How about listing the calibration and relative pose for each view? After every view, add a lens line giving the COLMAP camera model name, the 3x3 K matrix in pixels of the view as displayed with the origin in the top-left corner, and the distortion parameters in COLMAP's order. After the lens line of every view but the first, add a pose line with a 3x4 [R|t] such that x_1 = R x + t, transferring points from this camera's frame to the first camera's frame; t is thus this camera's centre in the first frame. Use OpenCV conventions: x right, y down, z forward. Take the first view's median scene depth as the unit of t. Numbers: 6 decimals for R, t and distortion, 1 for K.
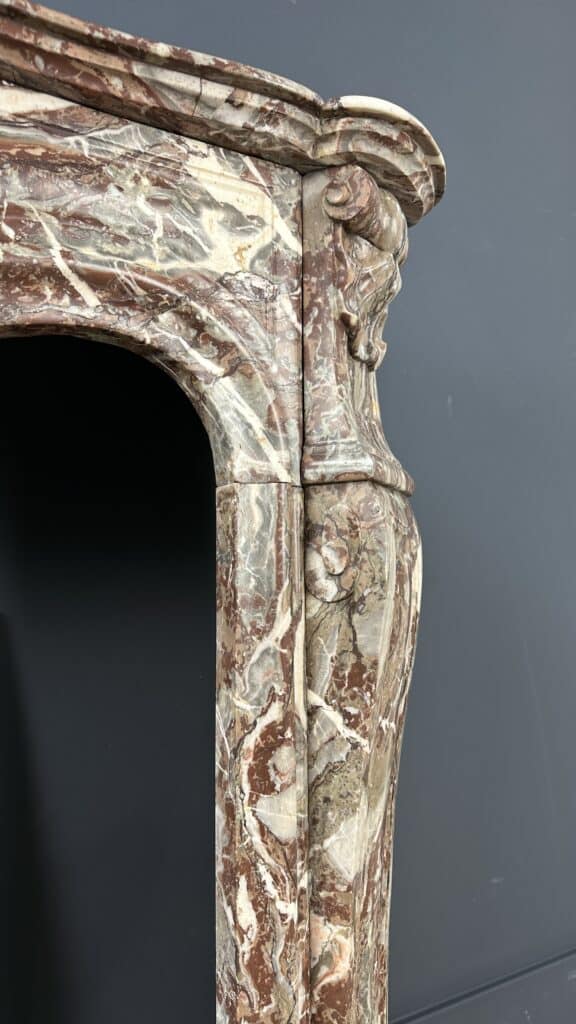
lens RADIAL K [[722.0, 0, 288.0], [0, 722.0, 512.0], [0, 0, 1]] dist [0.127808, -0.239420]
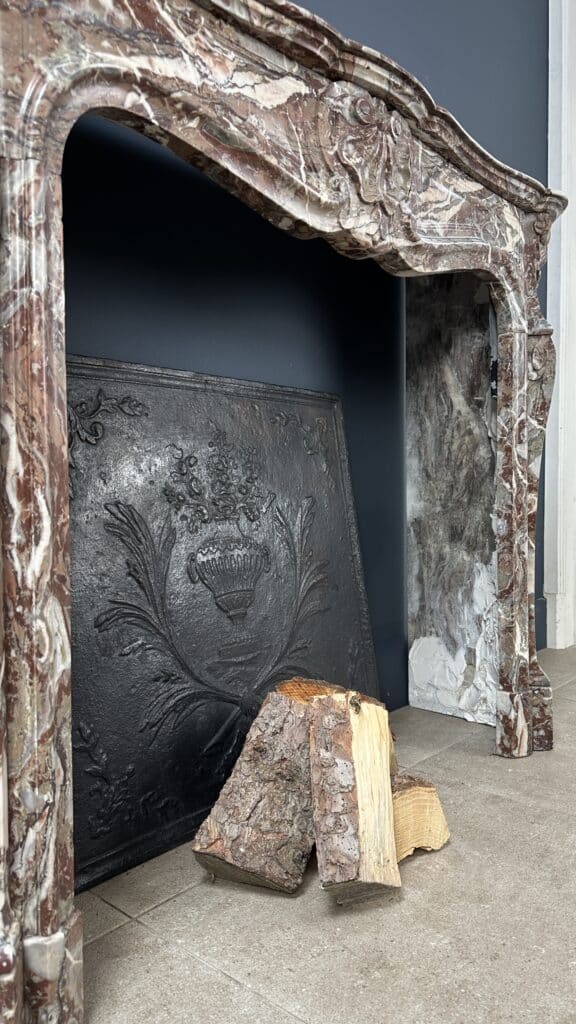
lens RADIAL K [[737.1, 0, 306.6], [0, 737.1, 513.3], [0, 0, 1]] dist [0.094344, -0.154804]
pose [[0.945605, -0.013486, 0.325038, -1.710278], [-0.020752, 0.994605, 0.101641, 0.365619], [-0.324655, -0.102857, 0.940223, -1.438554]]
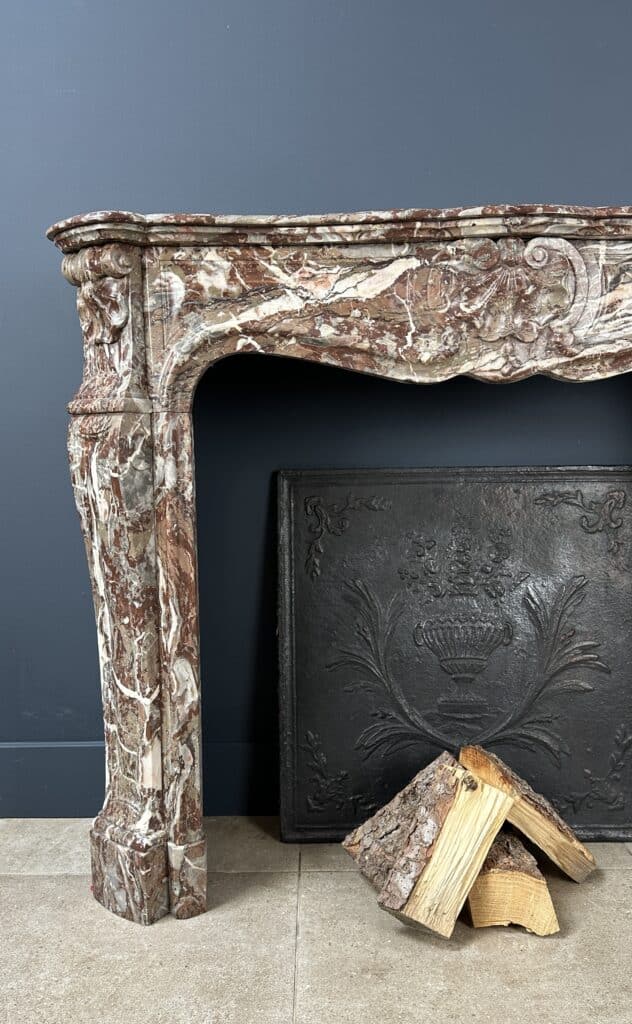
lens RADIAL K [[790.6, 0, 315.2], [0, 790.6, 564.0], [0, 0, 1]] dist [0.210898, -0.470493]
pose [[0.862034, 0.073902, -0.501435, -0.123045], [0.036969, 0.977510, 0.207621, -0.132437], [0.505501, -0.197514, 0.839915, -1.873530]]
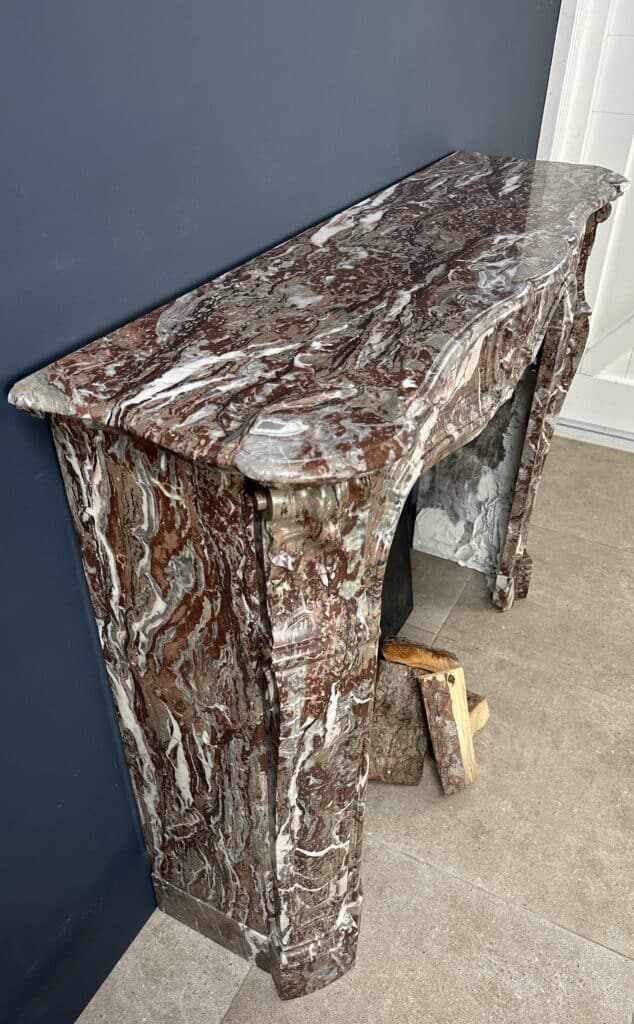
lens RADIAL K [[756.0, 0, 333.6], [0, 756.0, 544.0], [0, 0, 1]] dist [0.165793, -0.366269]
pose [[0.842274, -0.307714, 0.442592, -2.579857], [-0.062257, 0.760034, 0.646894, -1.373227], [-0.535443, -0.572416, 0.621000, -1.013446]]
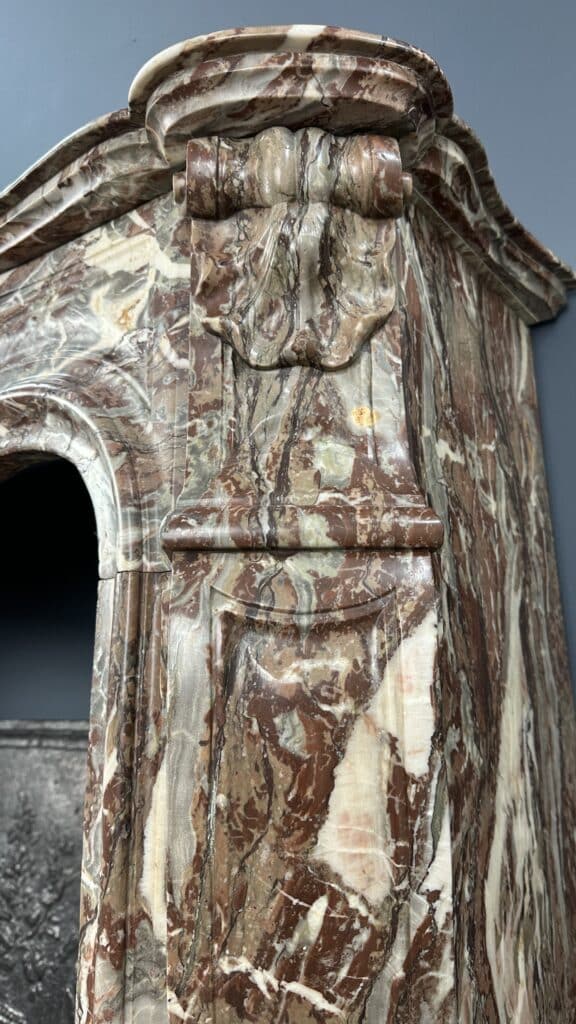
lens RADIAL K [[780.6, 0, 306.8], [0, 780.6, 453.0], [0, 0, 1]] dist [0.071035, -0.115698]
pose [[0.427688, -0.255801, -0.866977, 0.825031], [0.087869, 0.966346, -0.241773, 0.054560], [0.899646, 0.027223, 0.435772, 0.812058]]
